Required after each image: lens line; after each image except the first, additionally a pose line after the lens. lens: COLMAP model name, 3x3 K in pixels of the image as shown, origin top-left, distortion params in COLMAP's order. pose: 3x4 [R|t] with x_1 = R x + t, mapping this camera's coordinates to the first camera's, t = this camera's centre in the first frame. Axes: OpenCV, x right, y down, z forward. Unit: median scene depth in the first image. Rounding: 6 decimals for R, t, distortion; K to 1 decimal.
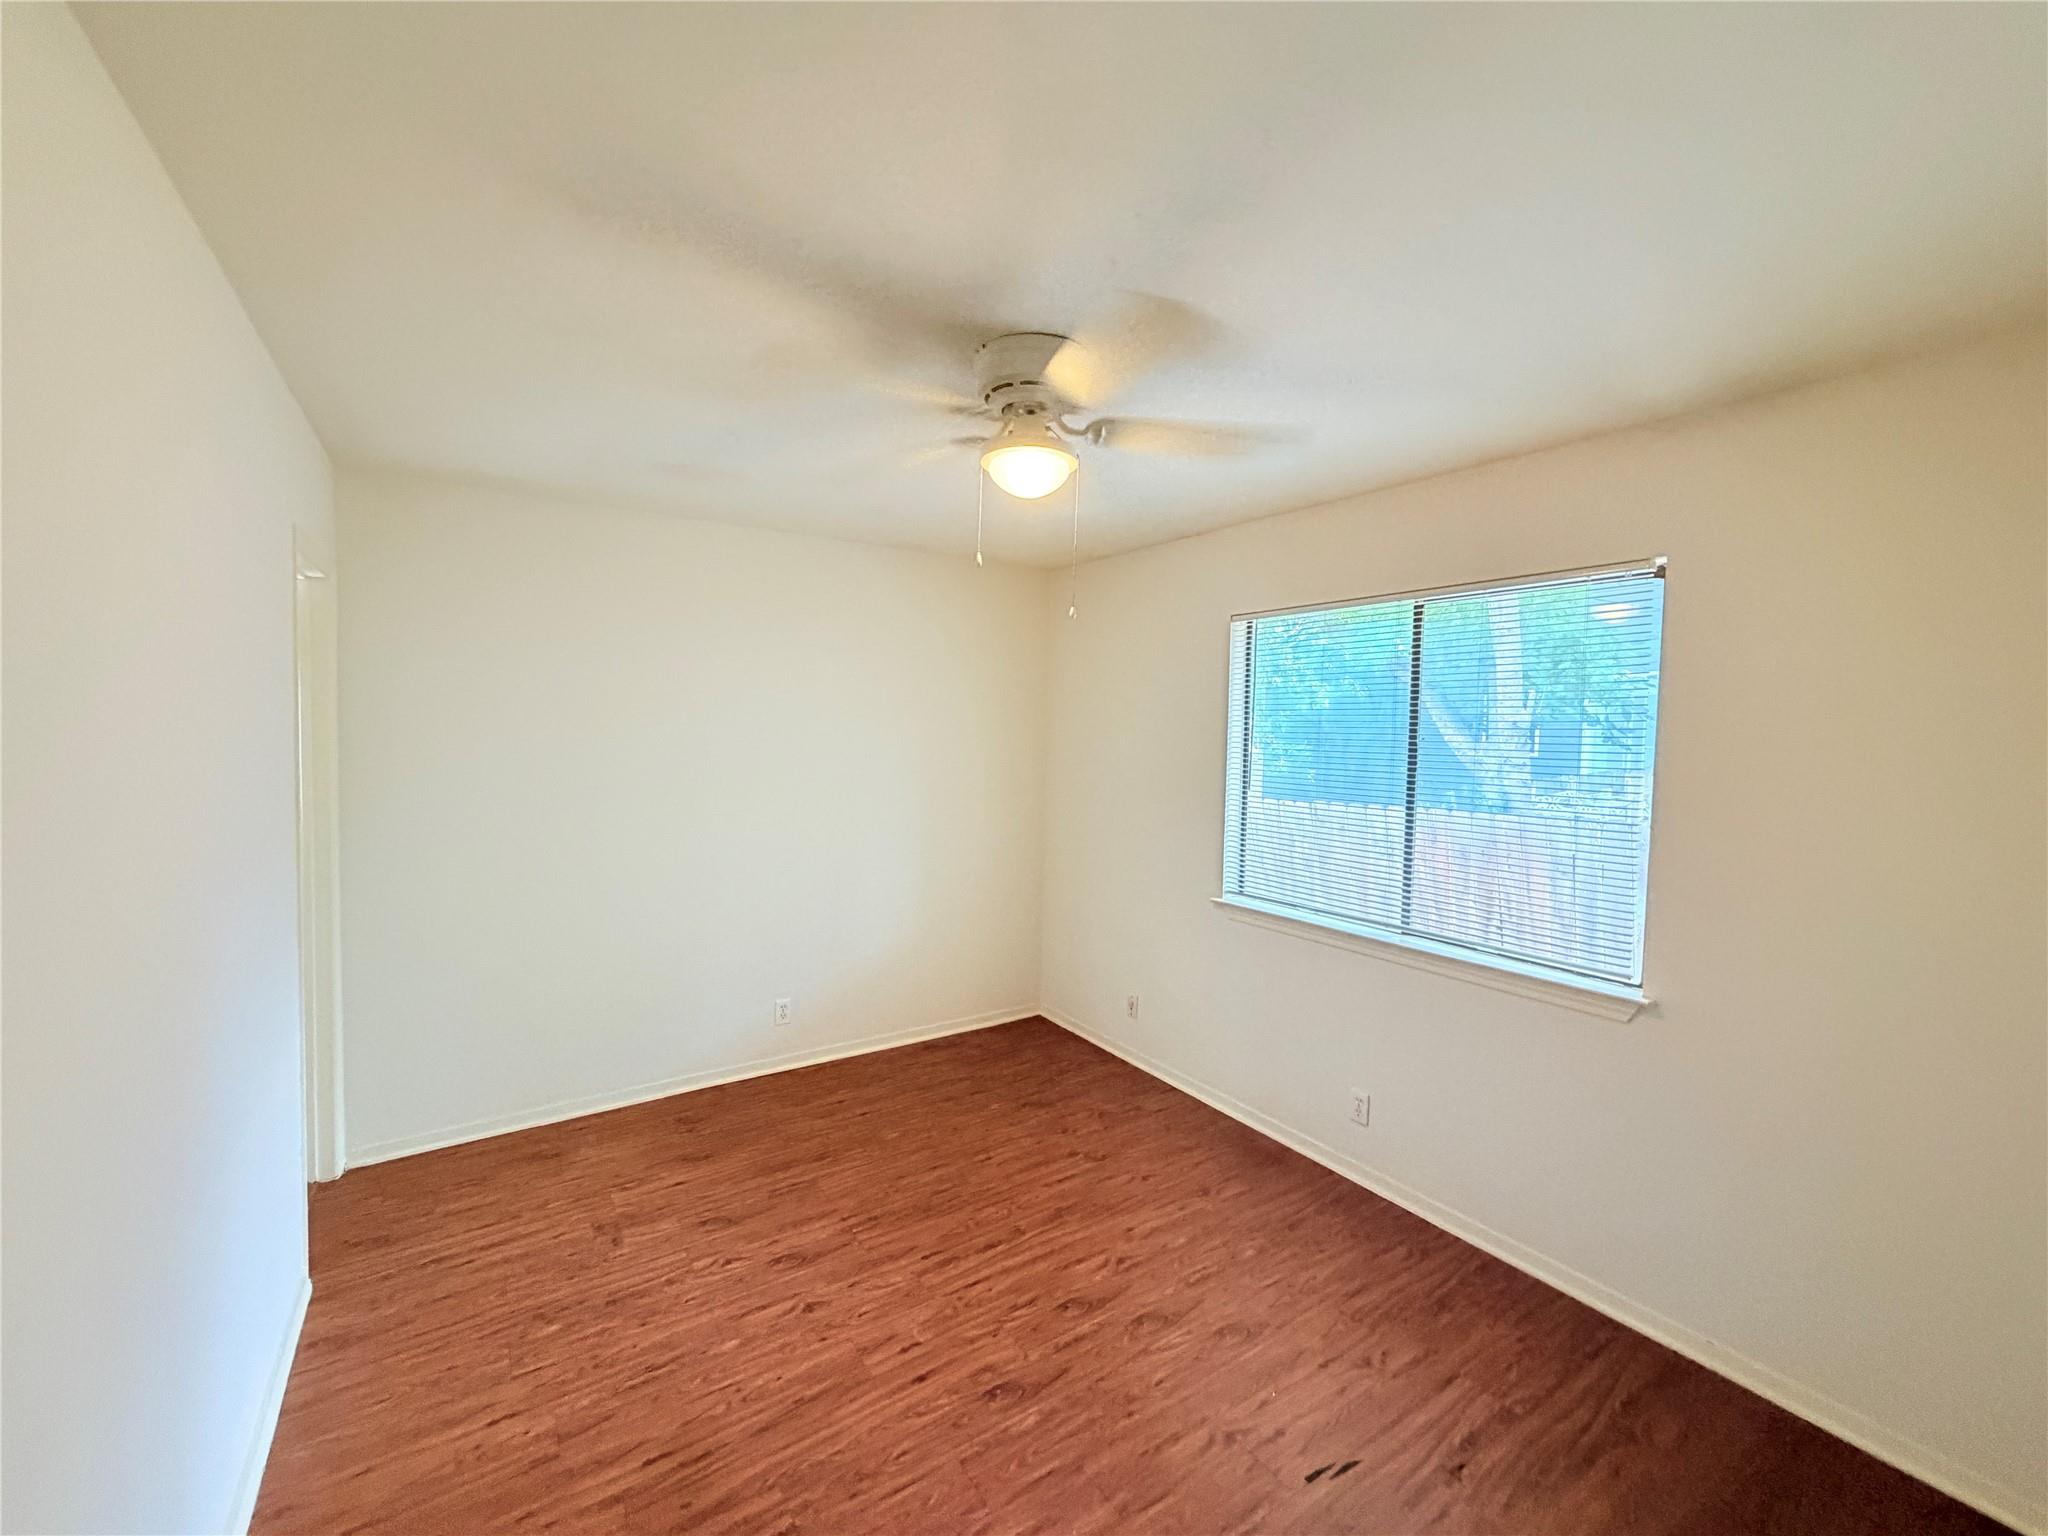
lens RADIAL K [[817.5, 0, 1025.4], [0, 817.5, 764.3], [0, 0, 1]] dist [0.000420, -0.000251]
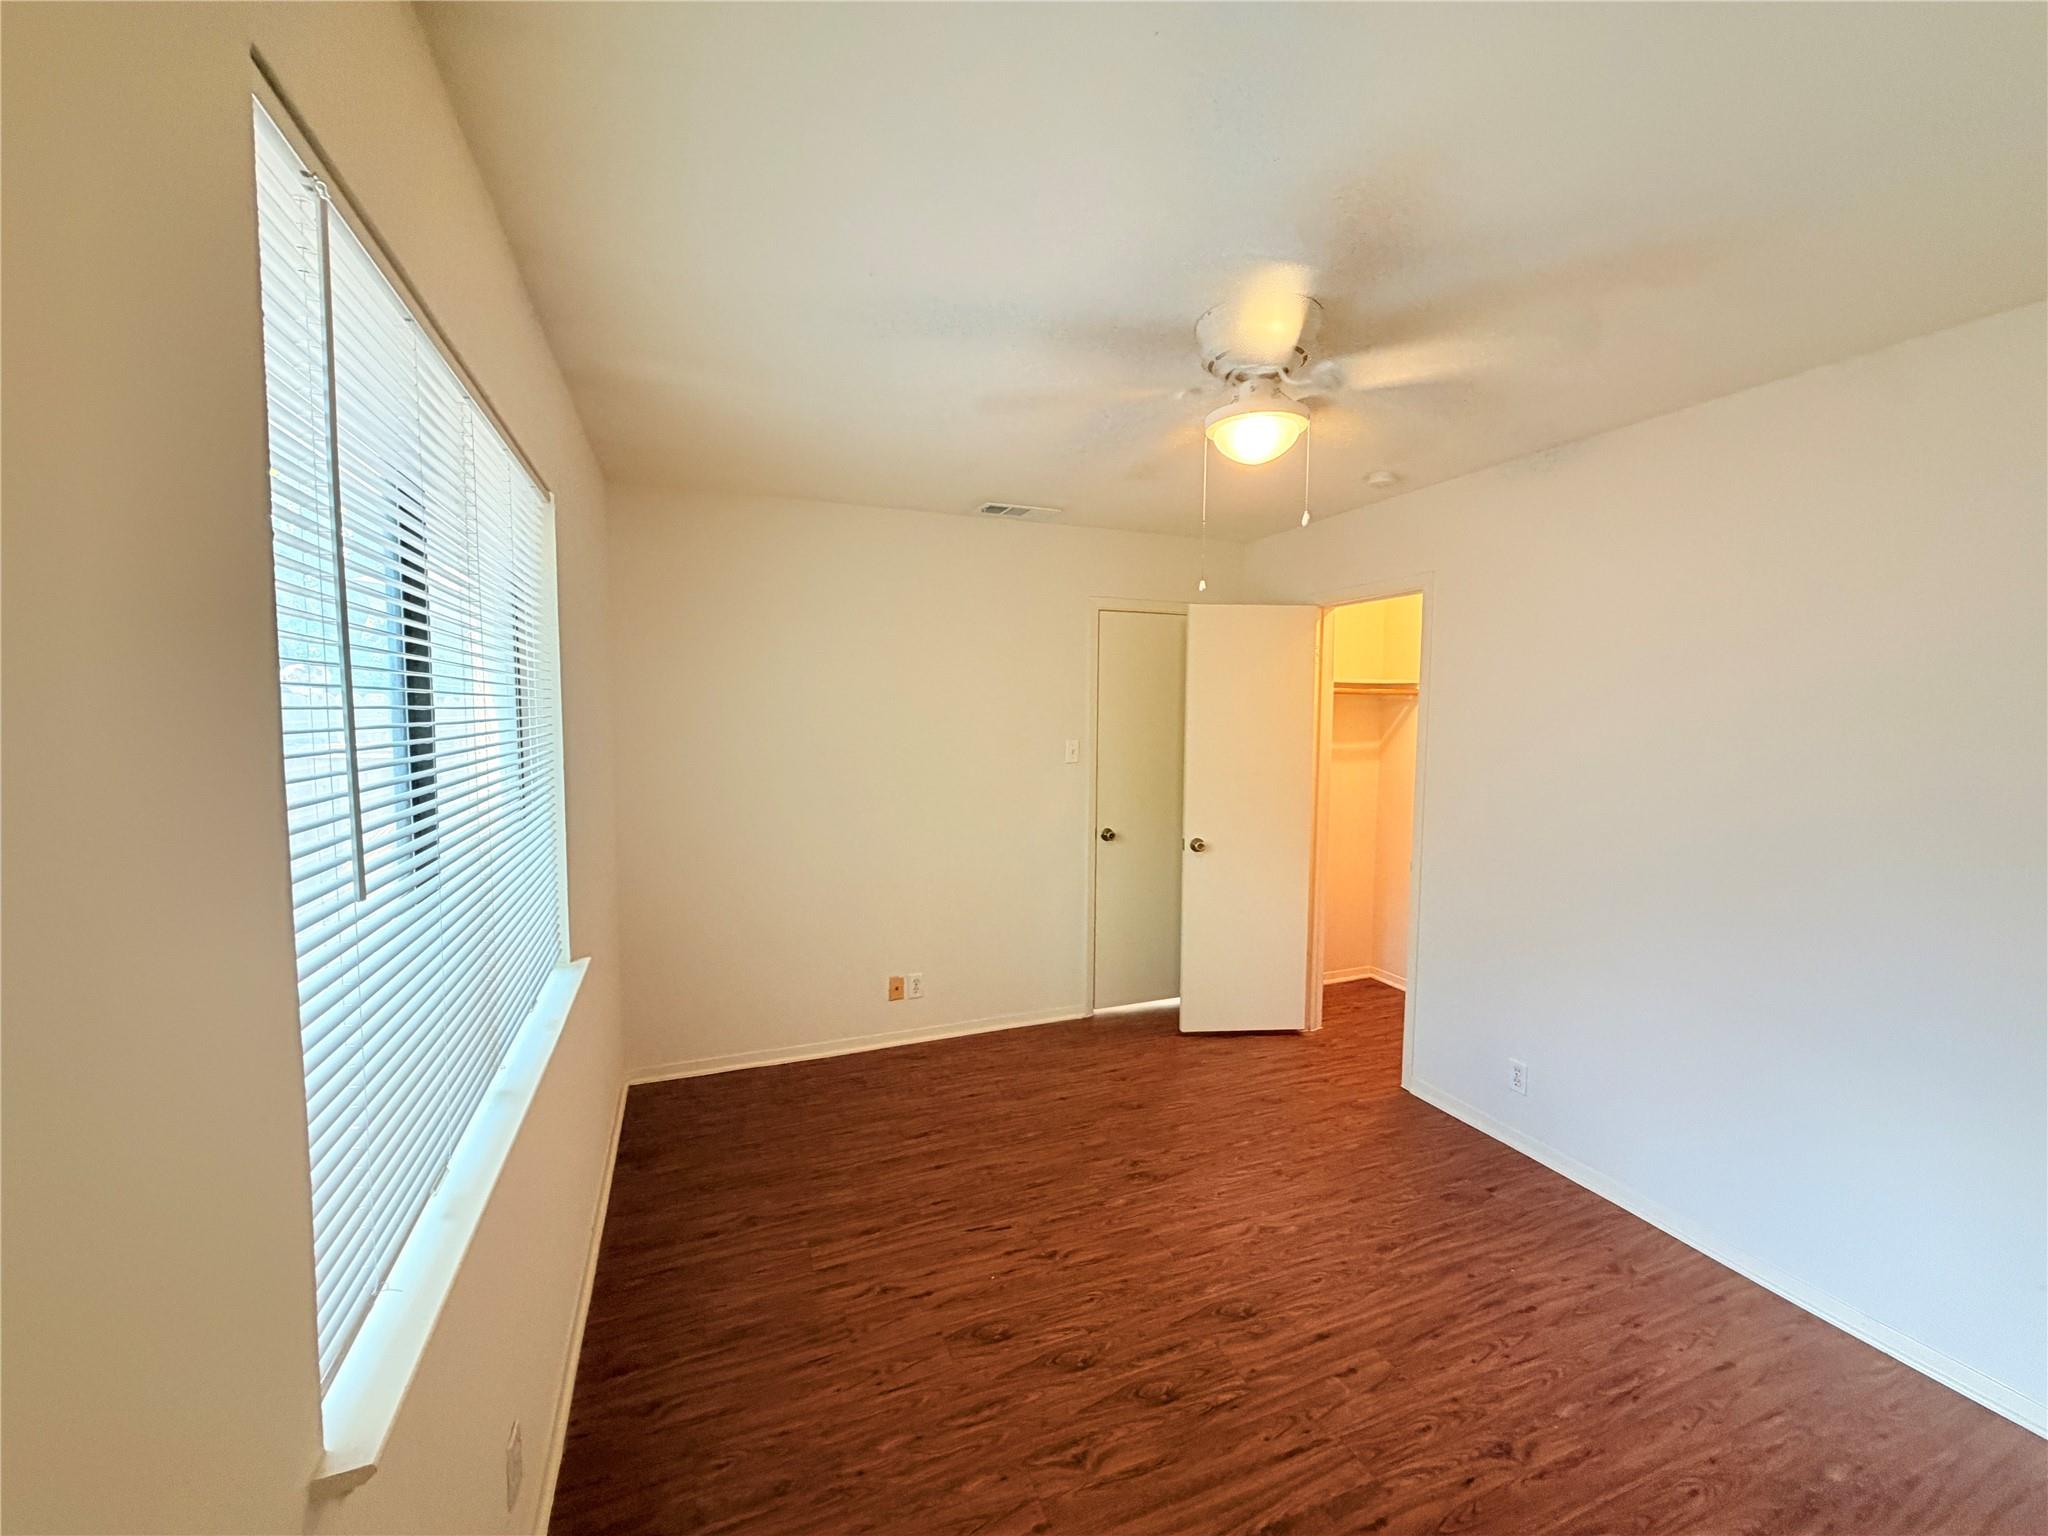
lens RADIAL K [[817.5, 0, 1027.7], [0, 817.5, 758.1], [0, 0, 1]] dist [0.000420, -0.000251]
pose [[-0.977589, -0.040035, 0.206680, 0.043383], [-0.019535, 0.994766, 0.100290, -0.055028], [-0.209613, 0.094005, -0.973255, 1.747707]]
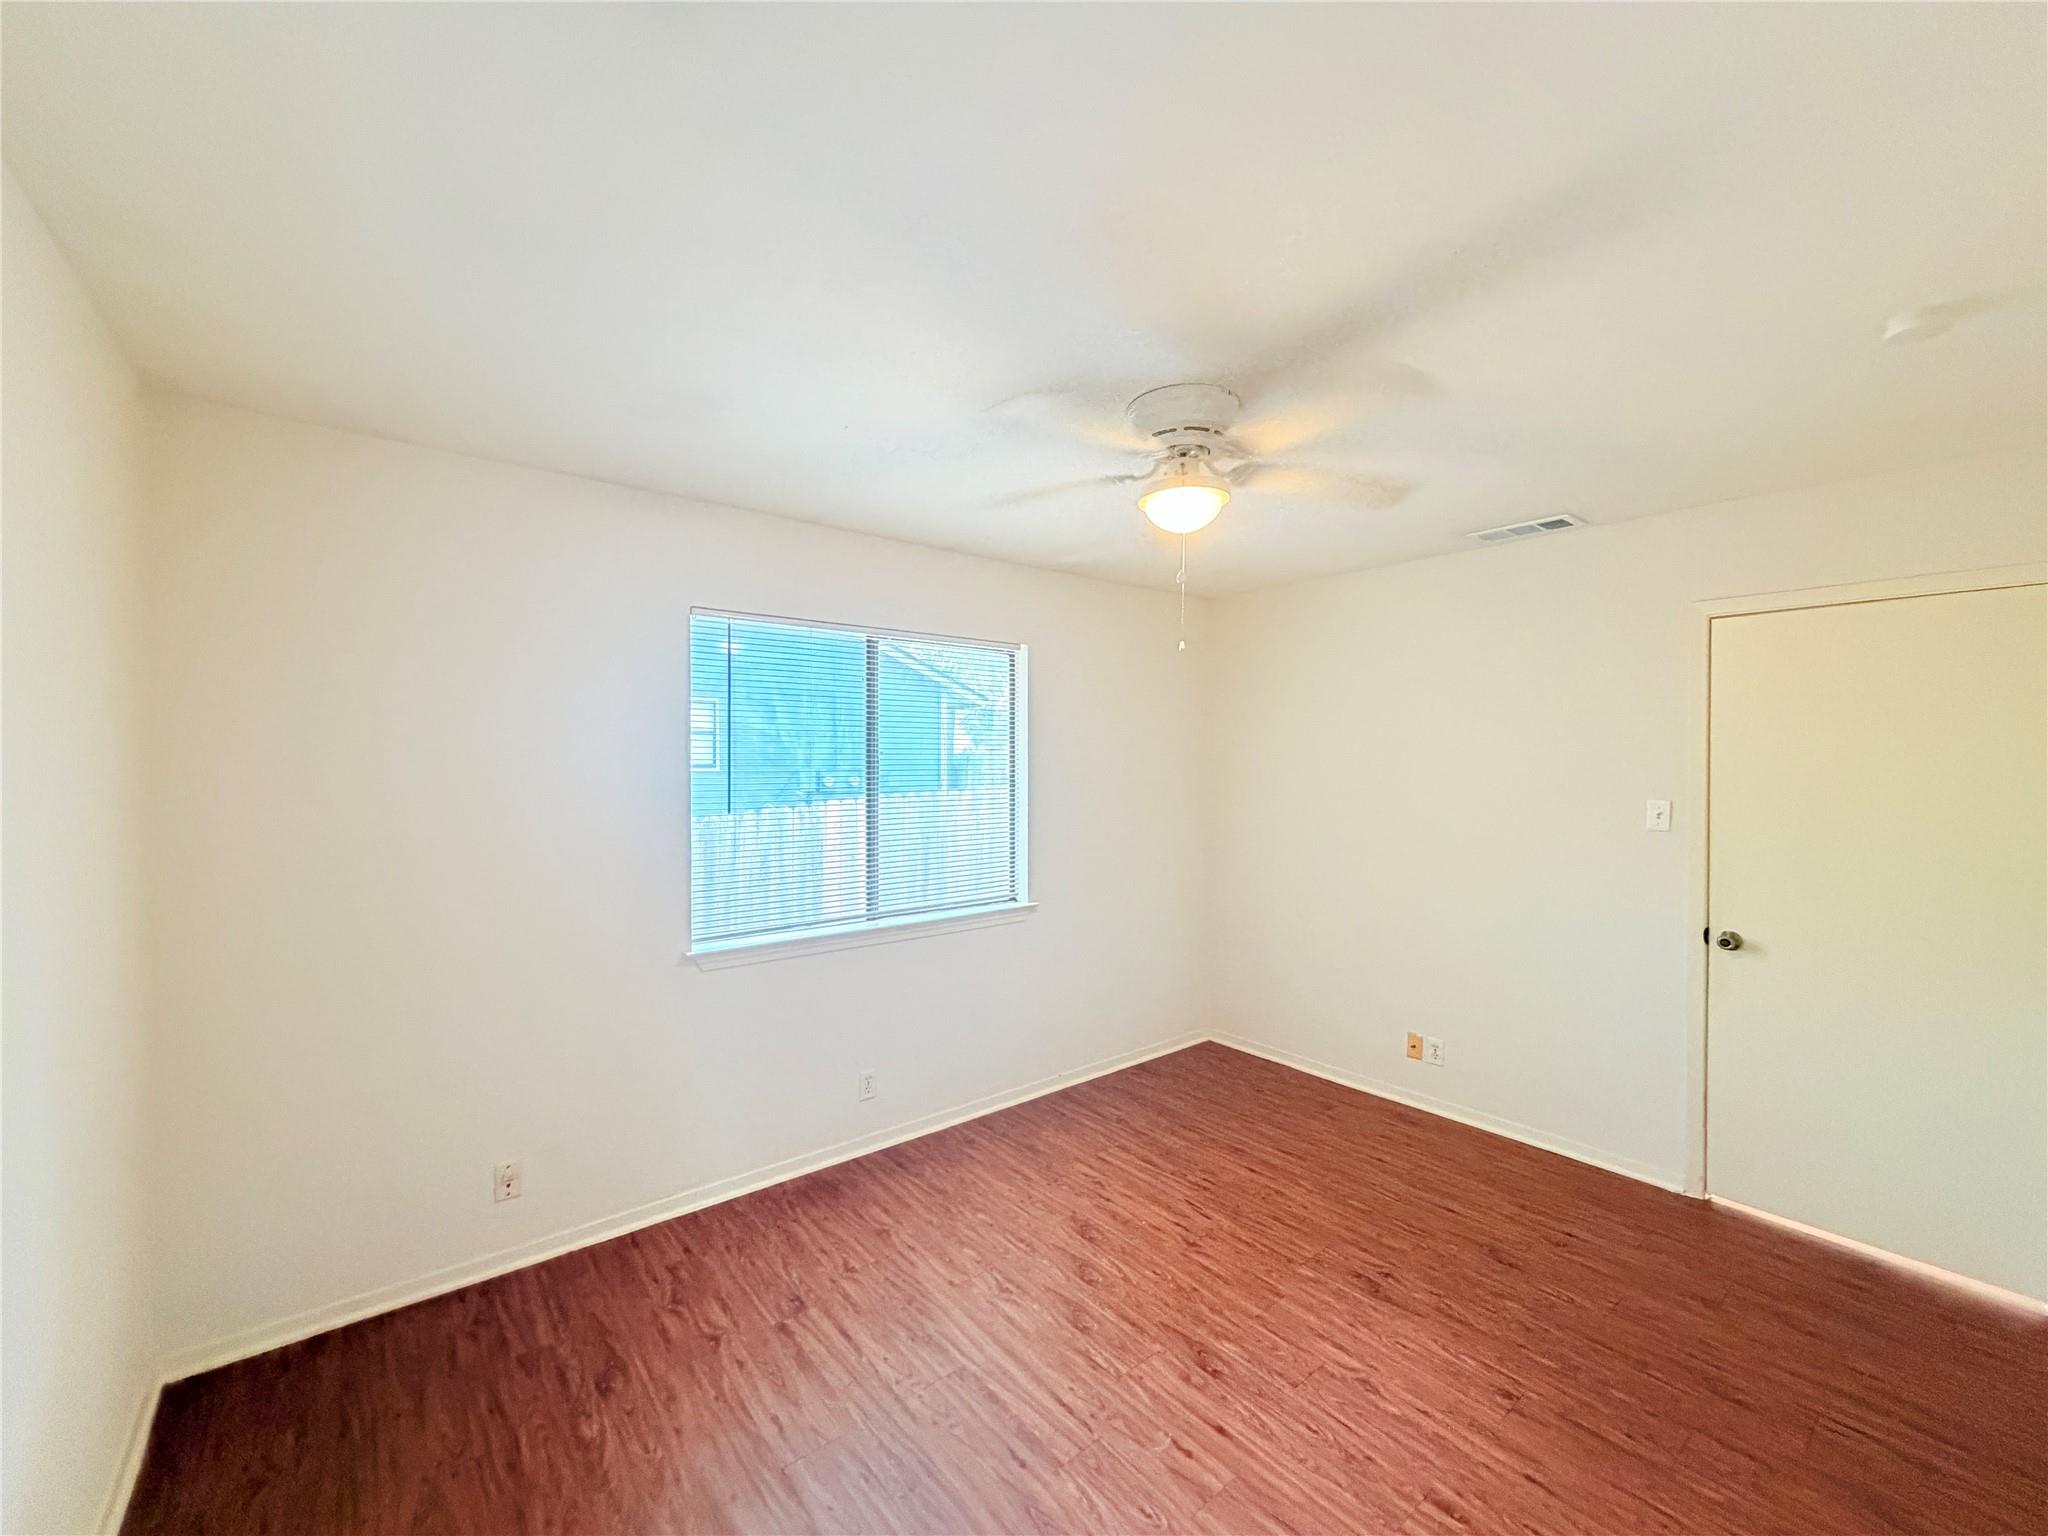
lens RADIAL K [[817.5, 0, 1018.4], [0, 817.5, 759.3], [0, 0, 1]] dist [0.000420, -0.000251]
pose [[-0.084561, -0.019554, 0.996226, -0.906203], [0.038351, 0.999003, 0.022864, -0.051032], [-0.995680, 0.040140, -0.083727, 1.118801]]
